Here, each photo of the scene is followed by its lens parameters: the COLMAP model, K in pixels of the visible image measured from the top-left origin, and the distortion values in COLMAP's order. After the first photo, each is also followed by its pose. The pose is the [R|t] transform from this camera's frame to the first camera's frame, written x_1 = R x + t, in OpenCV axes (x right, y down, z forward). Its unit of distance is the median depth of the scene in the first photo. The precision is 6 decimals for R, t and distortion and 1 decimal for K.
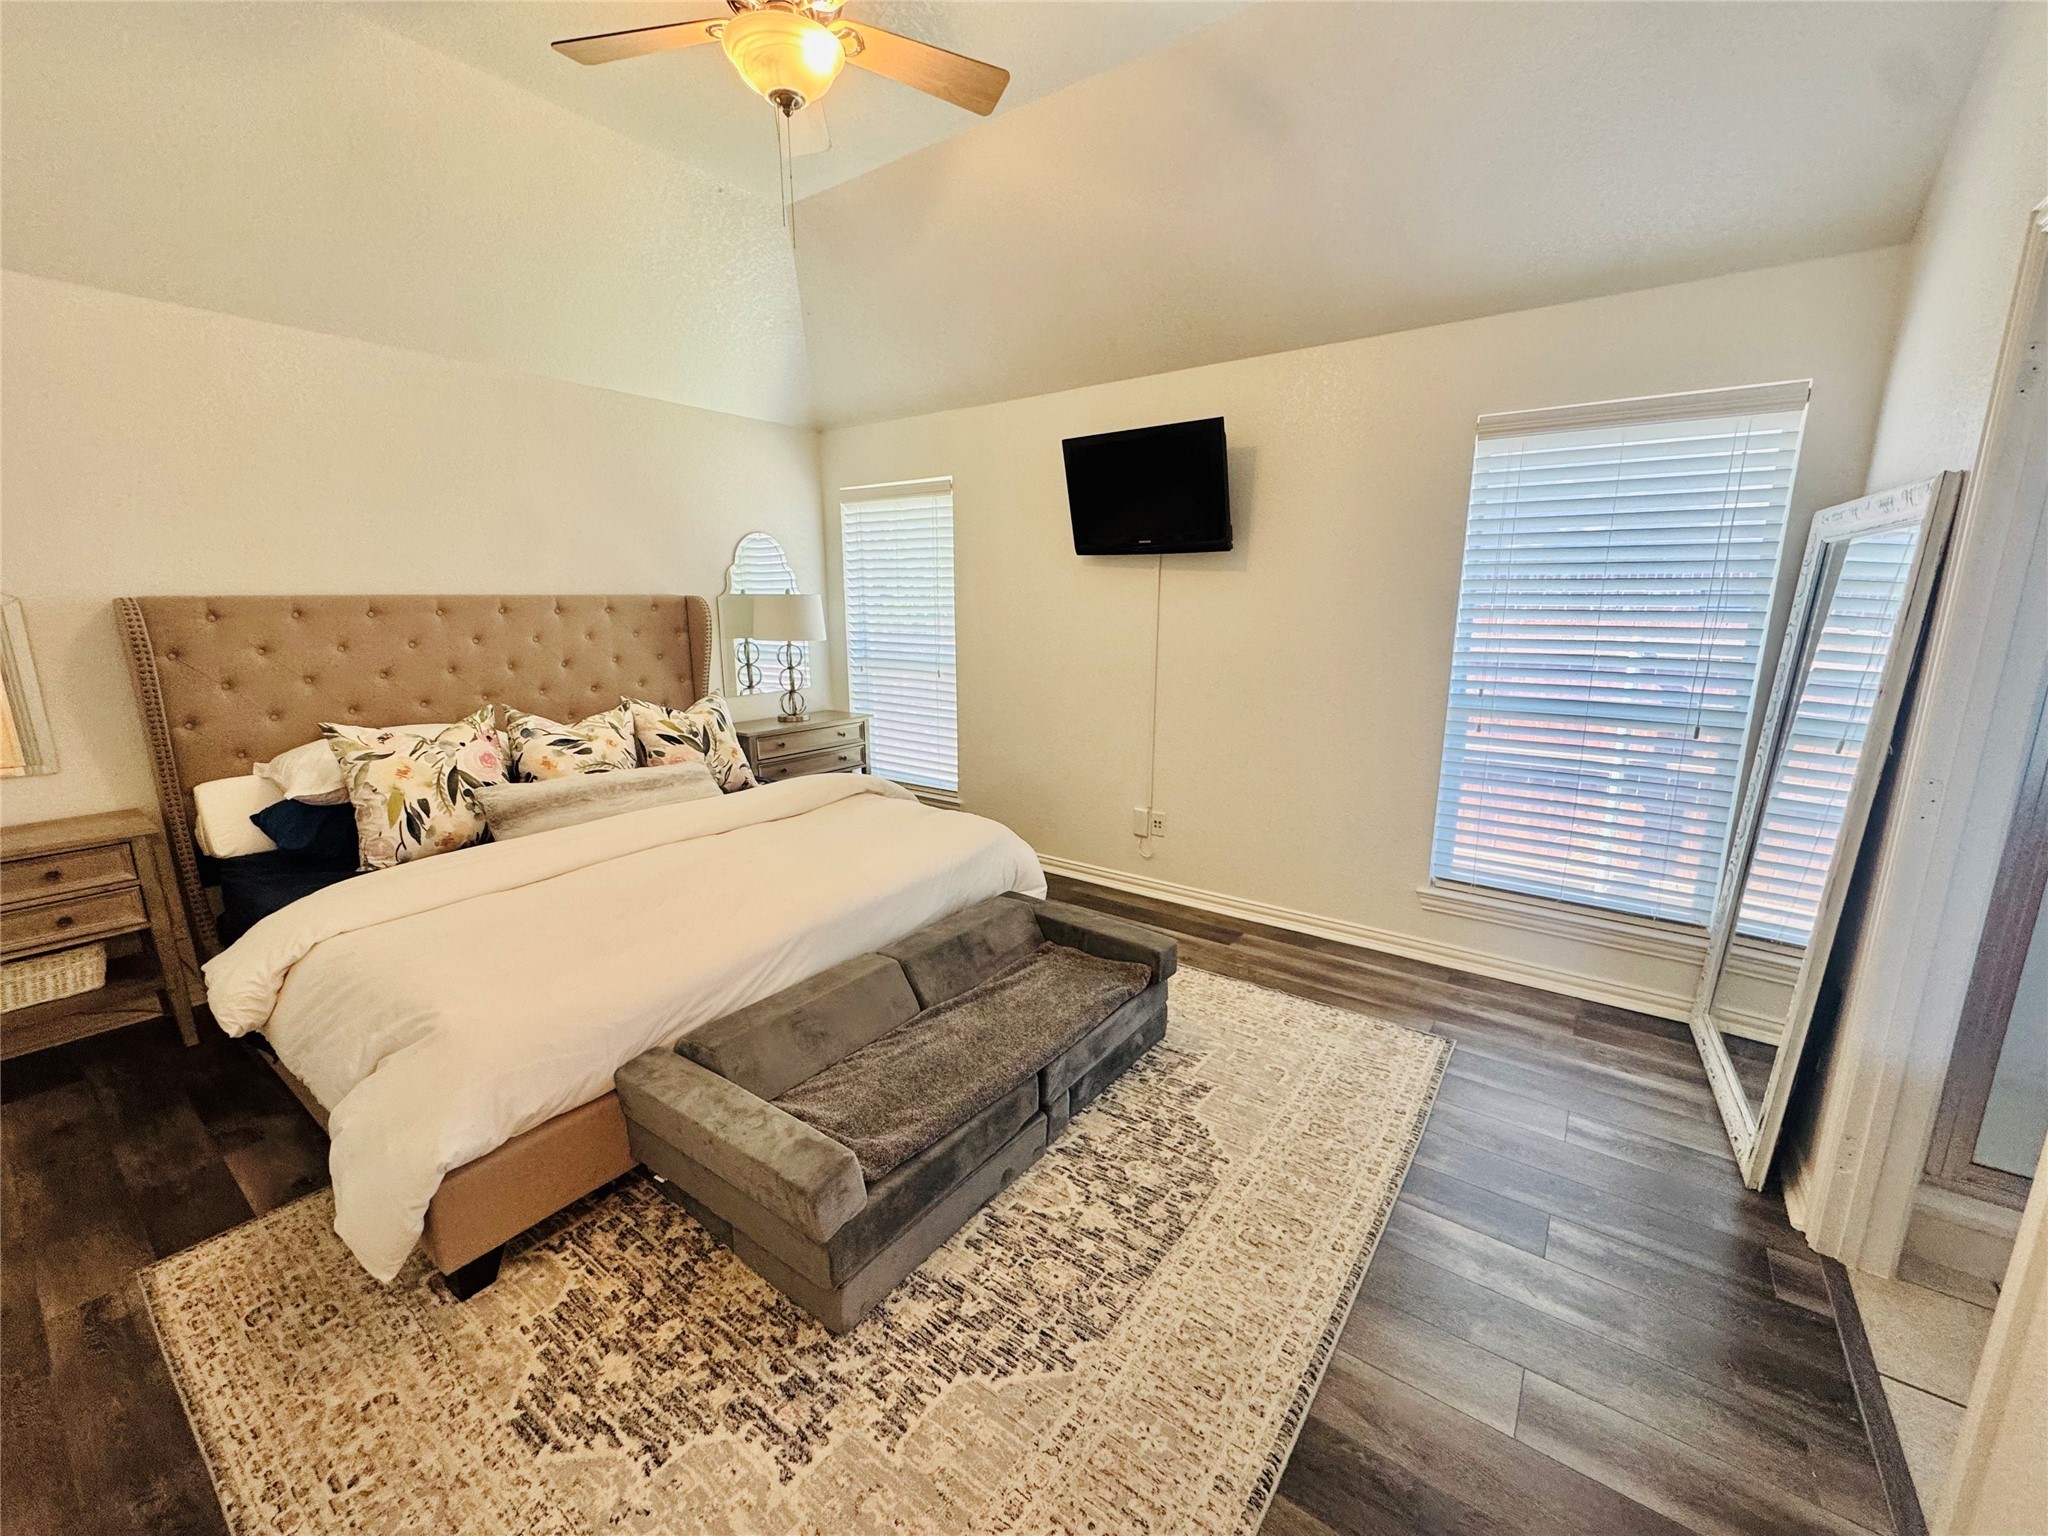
lens RADIAL K [[816.7, 0, 1023.1], [0, 816.7, 768.7], [0, 0, 1]] dist [-0.003819, 0.000779]
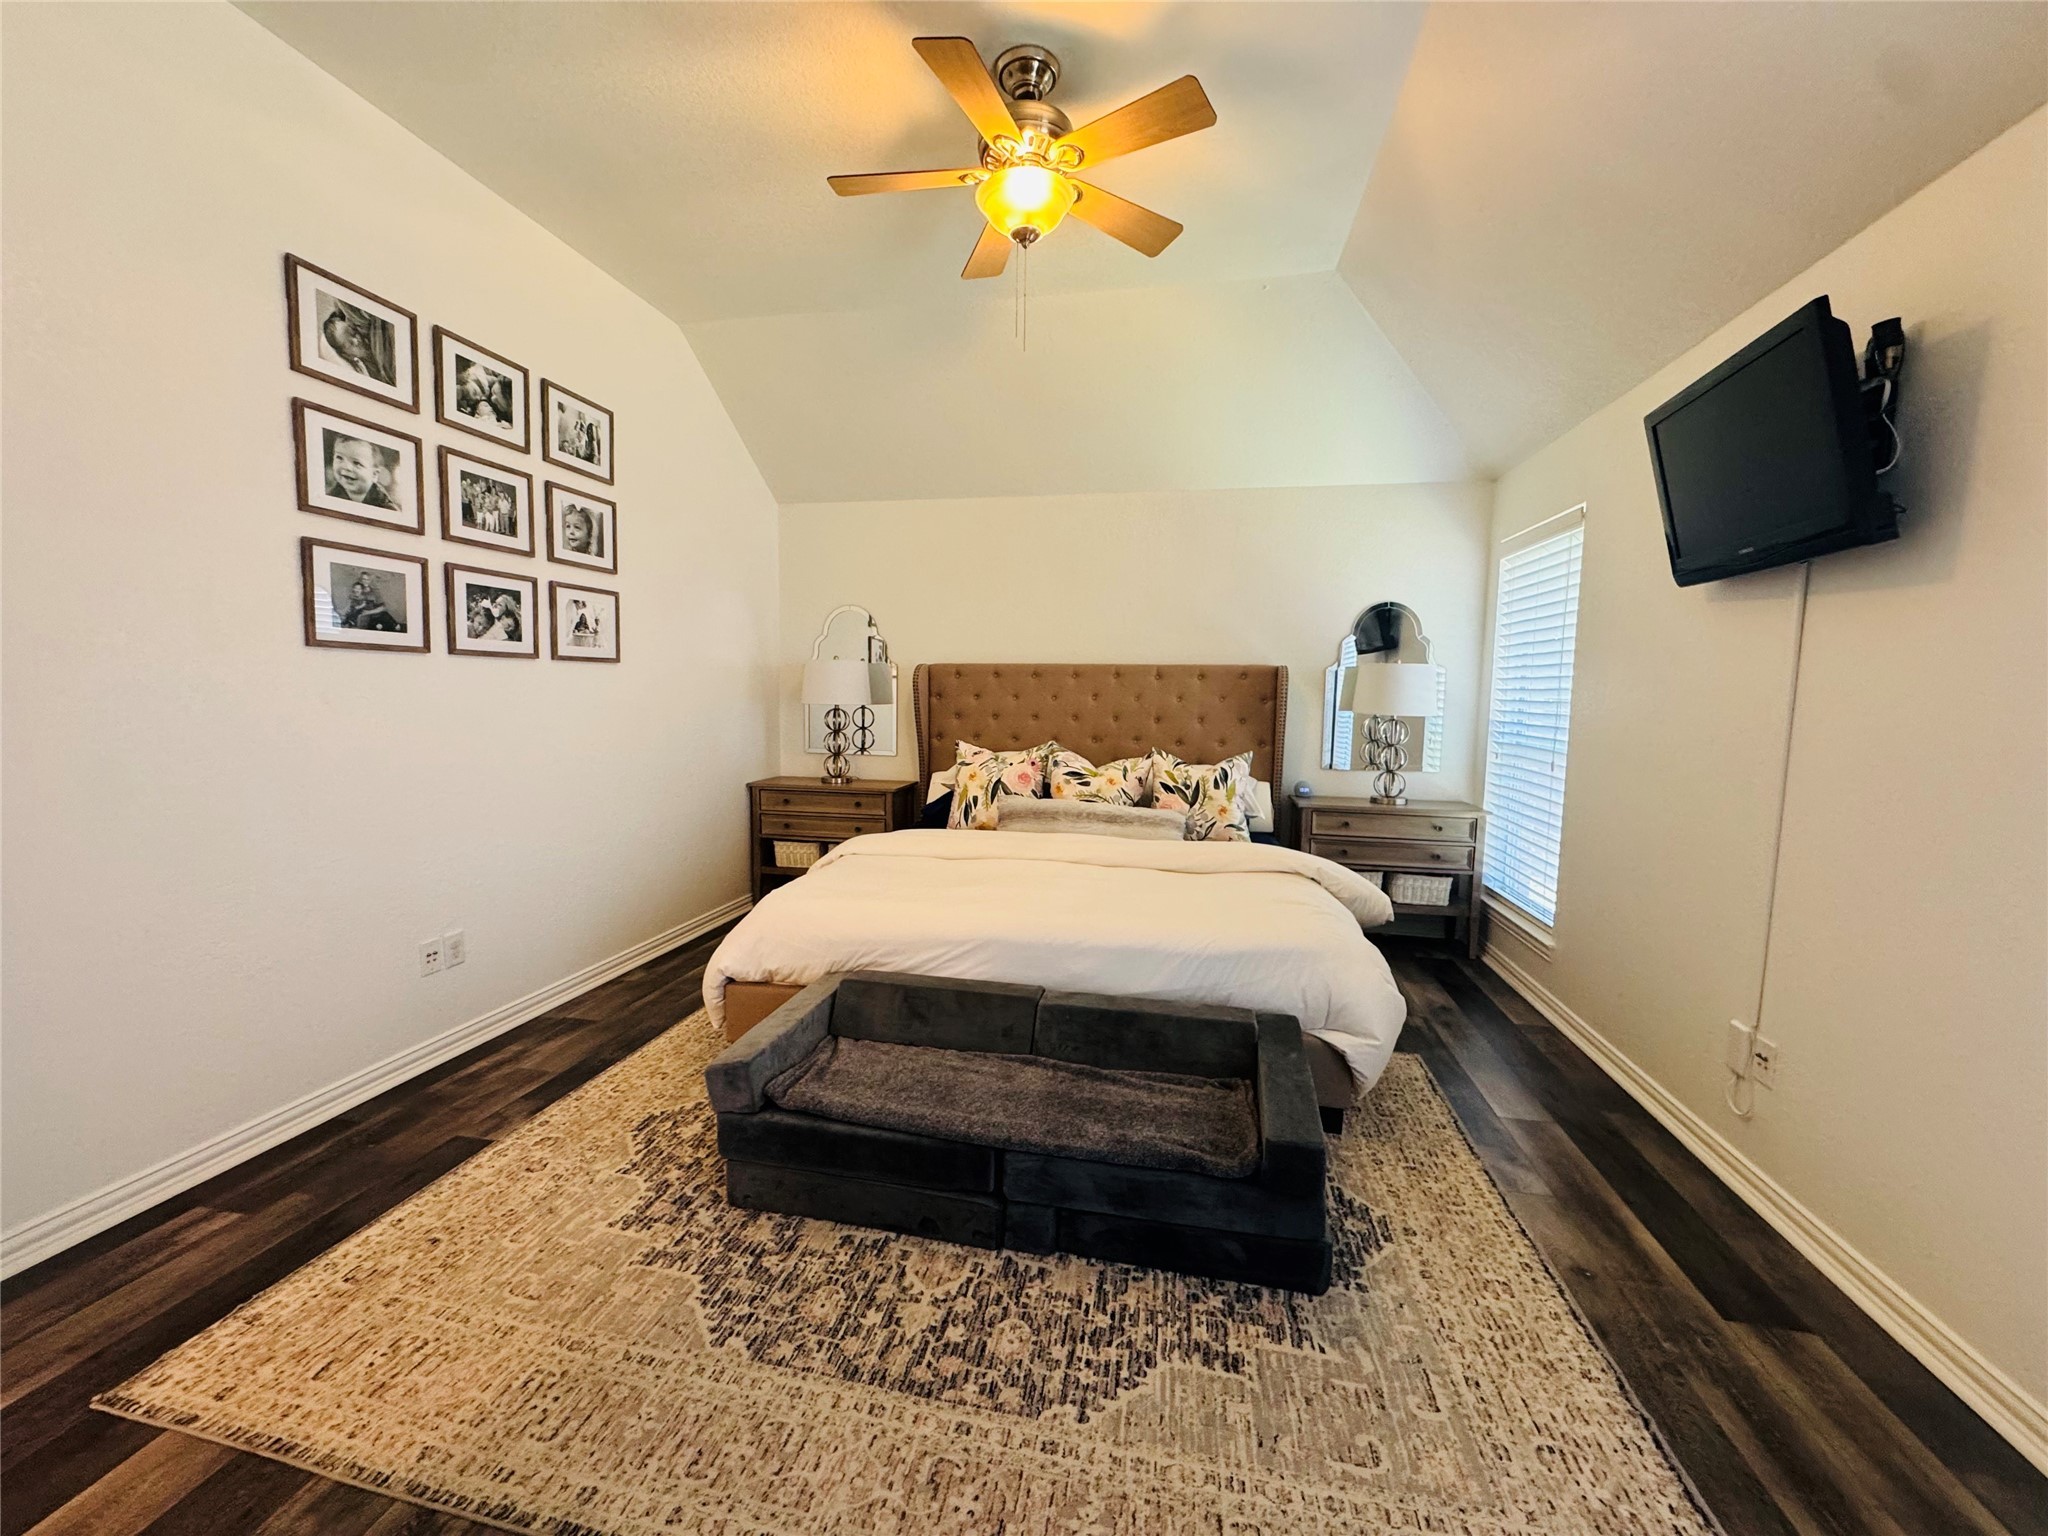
lens RADIAL K [[816.7, 0, 1021.1], [0, 816.7, 763.0], [0, 0, 1]] dist [-0.003819, 0.000779]
pose [[0.419753, 0.088192, -0.903344, 0.862568], [-0.201307, 0.979526, 0.002089, -0.055786], [0.885033, 0.180973, 0.428912, 0.604390]]
